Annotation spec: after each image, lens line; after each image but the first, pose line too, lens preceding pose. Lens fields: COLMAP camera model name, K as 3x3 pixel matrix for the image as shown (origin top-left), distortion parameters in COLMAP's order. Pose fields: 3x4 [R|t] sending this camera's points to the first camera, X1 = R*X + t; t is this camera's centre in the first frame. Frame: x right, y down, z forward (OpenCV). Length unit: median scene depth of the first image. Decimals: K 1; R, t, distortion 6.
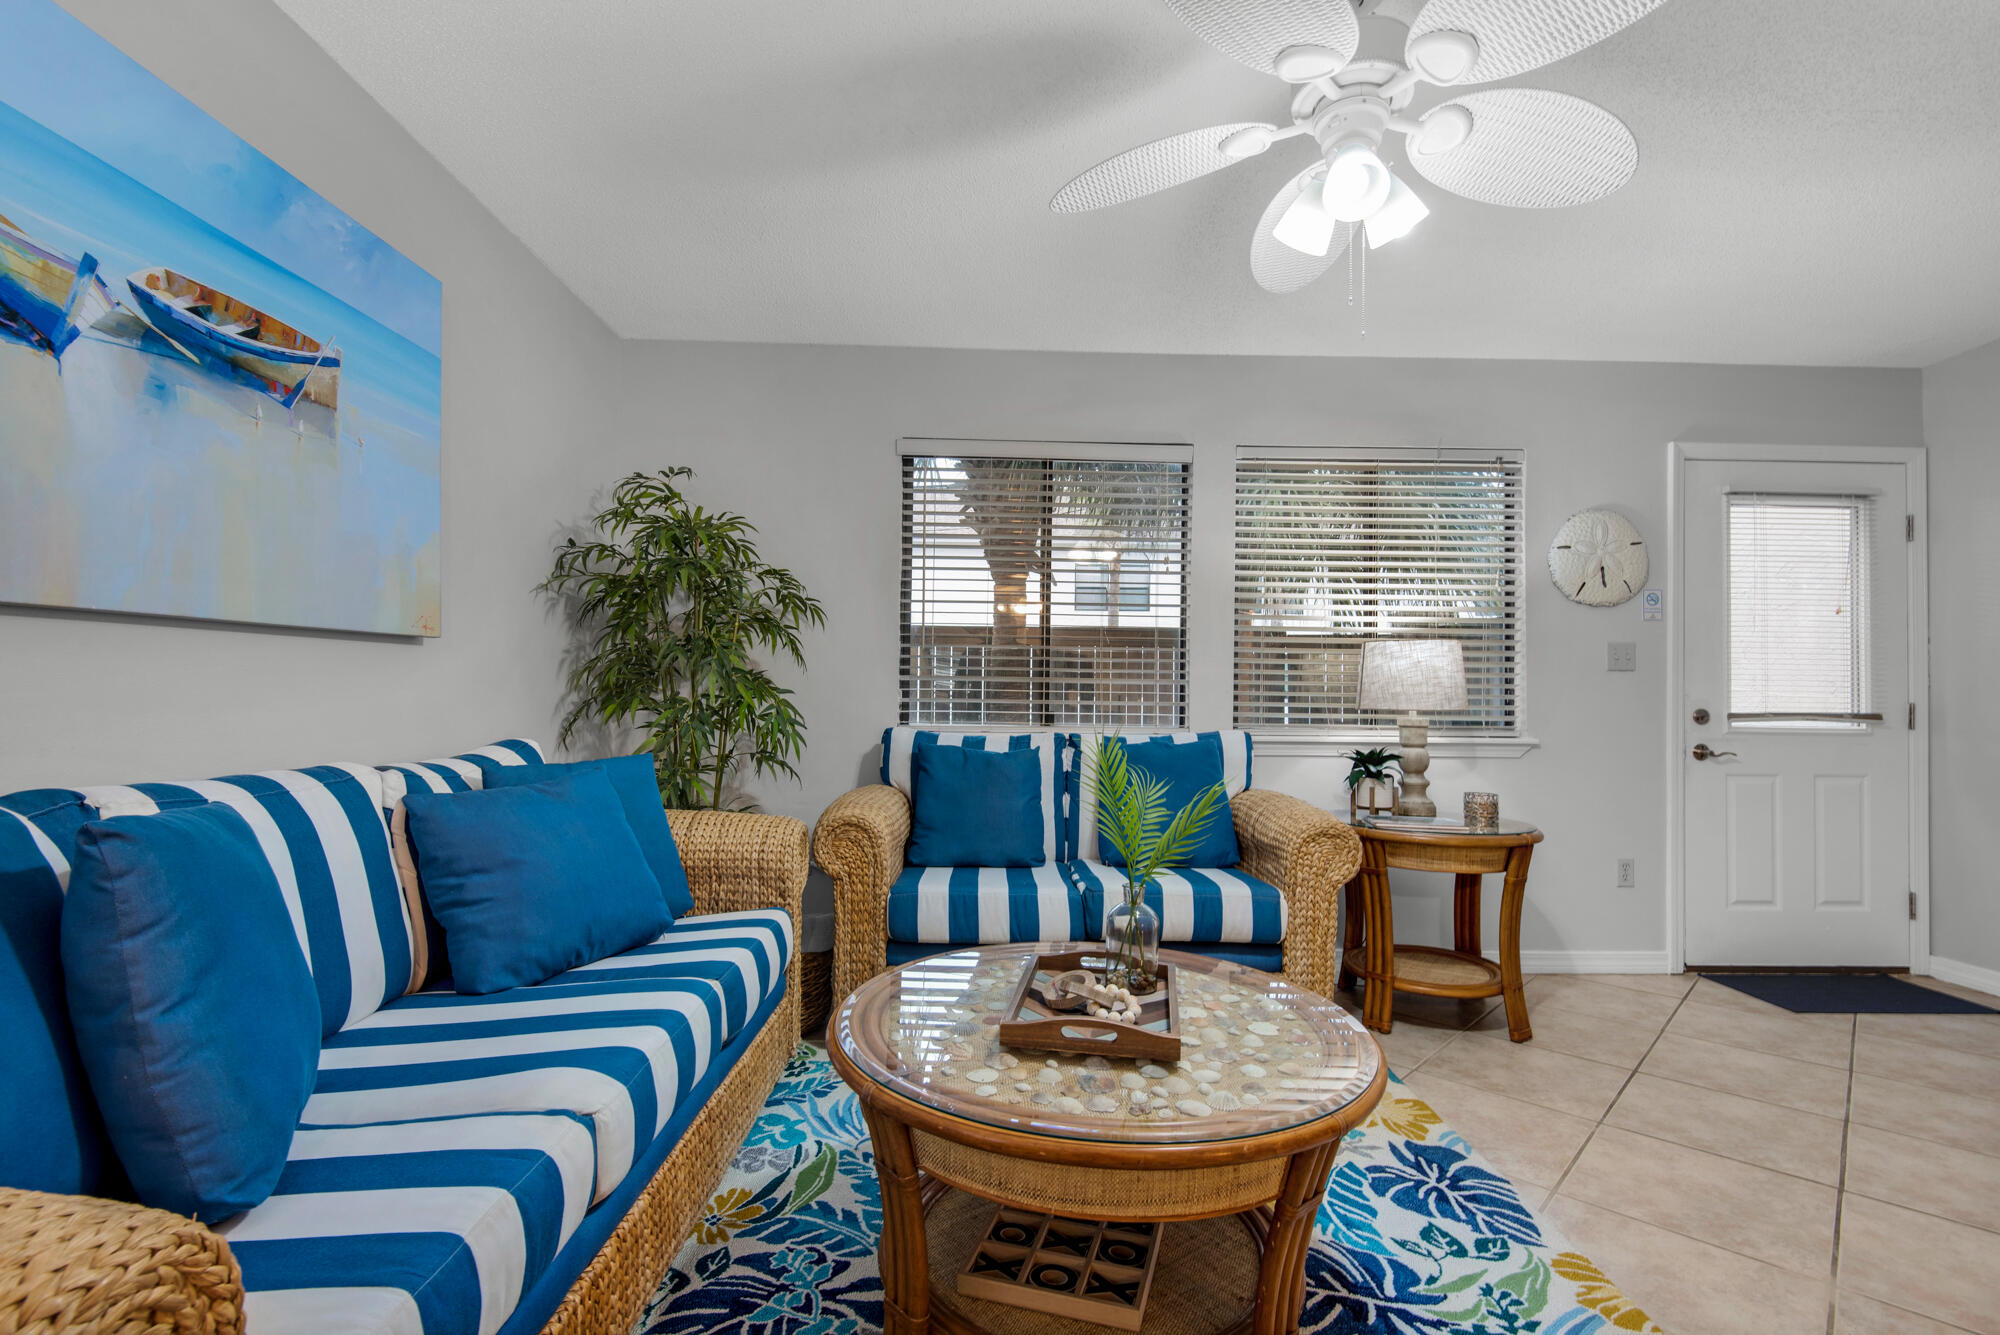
lens RADIAL K [[915.5, 0, 1008.2], [0, 915.5, 670.2], [0, 0, 1]] dist [0.031929, -0.020517]
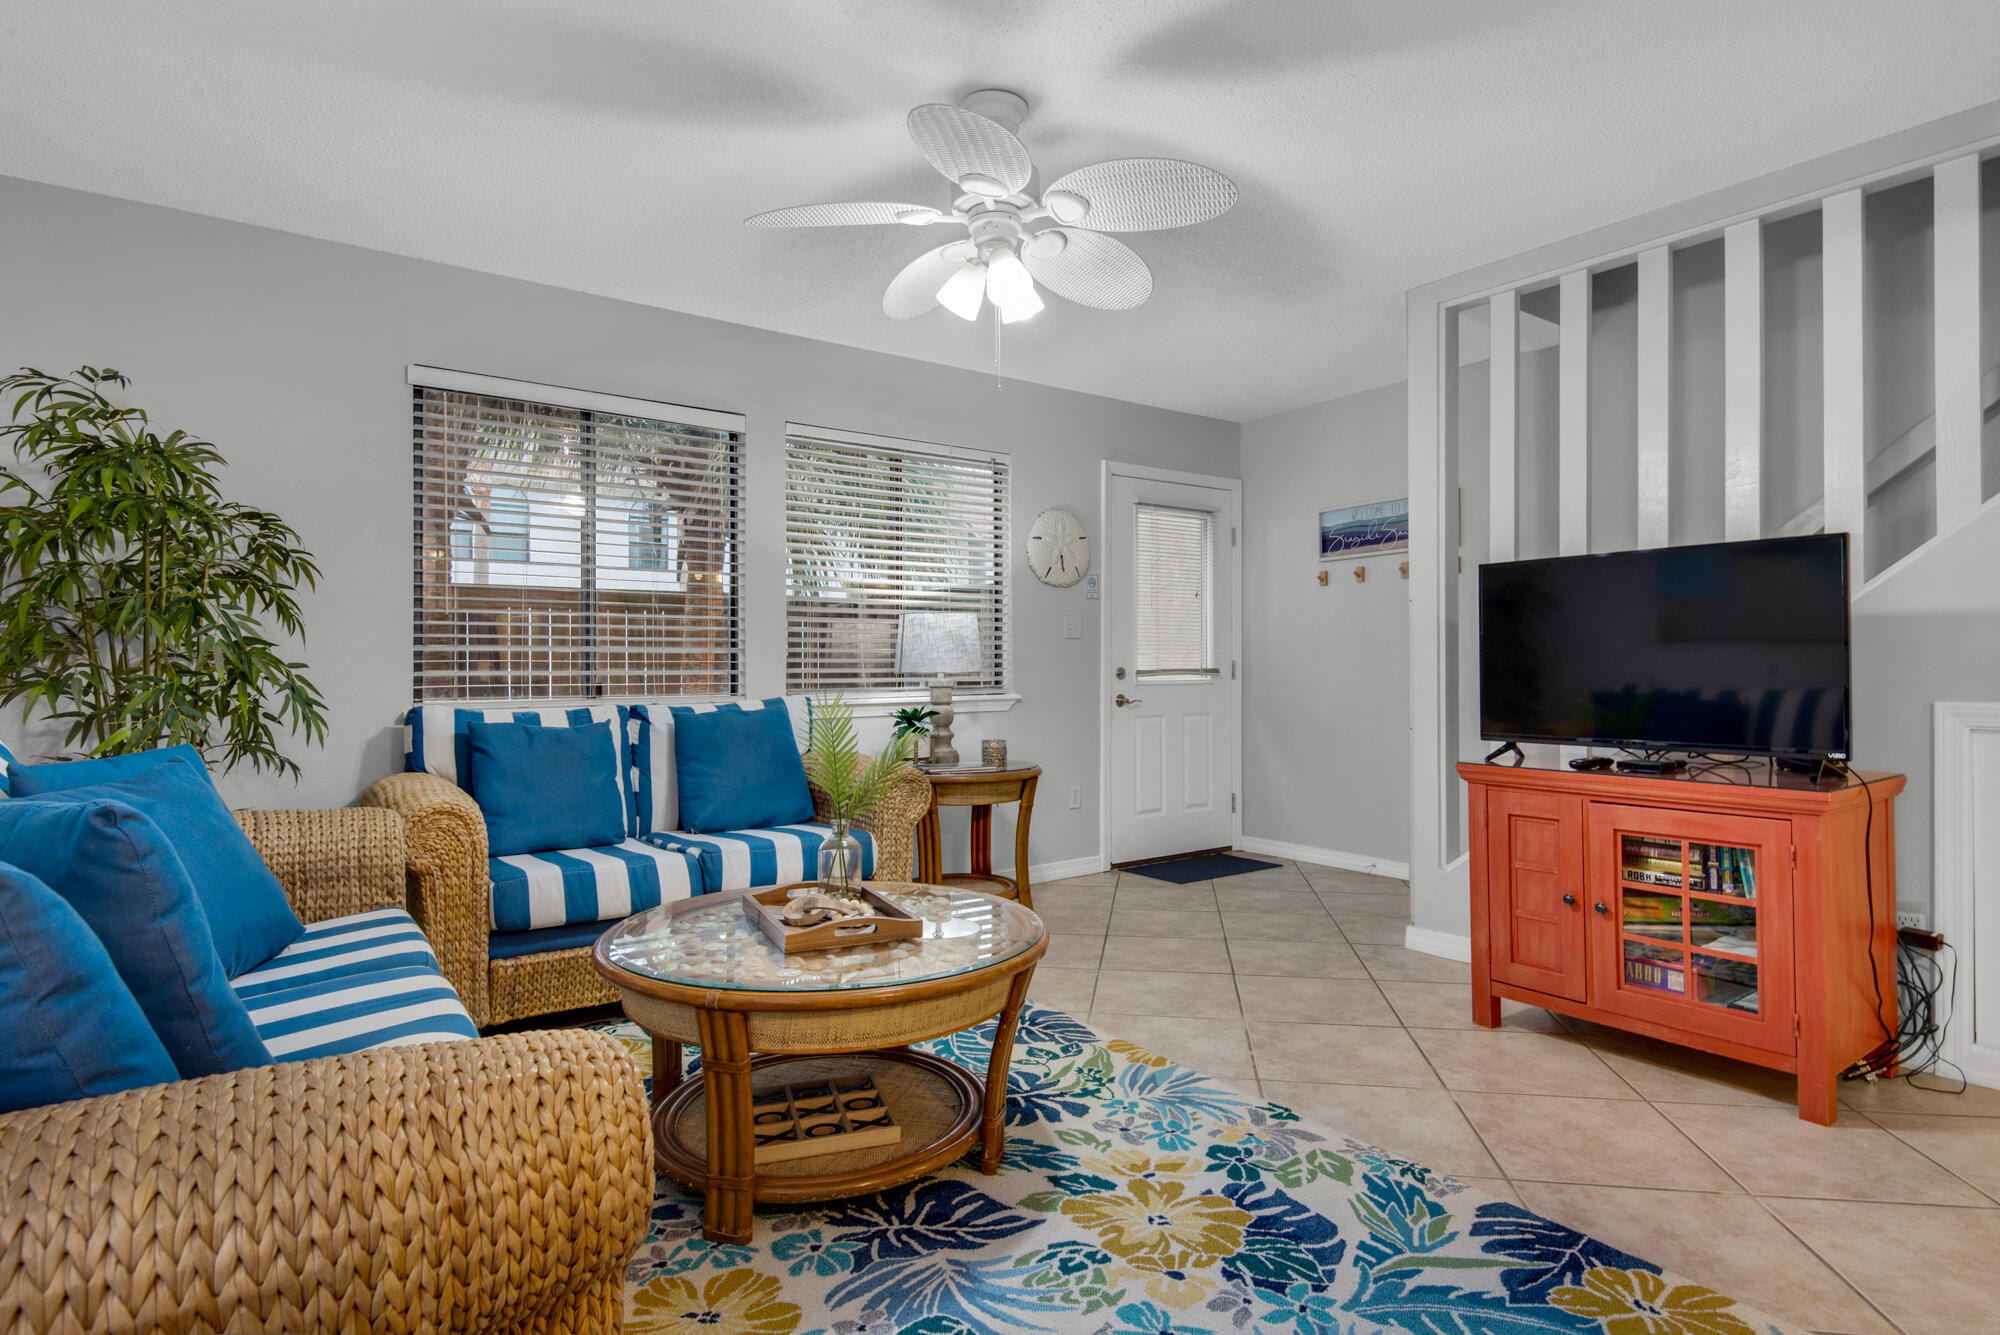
lens RADIAL K [[1050.4, 0, 1007.2], [0, 1050.4, 660.8], [0, 0, 1]] dist [0.043465, -0.036736]
pose [[0.819159, -0.014017, 0.573395, -0.269063], [0.000086, 0.999704, 0.024315, -0.004284], [-0.573566, -0.019869, 0.818918, -0.142070]]
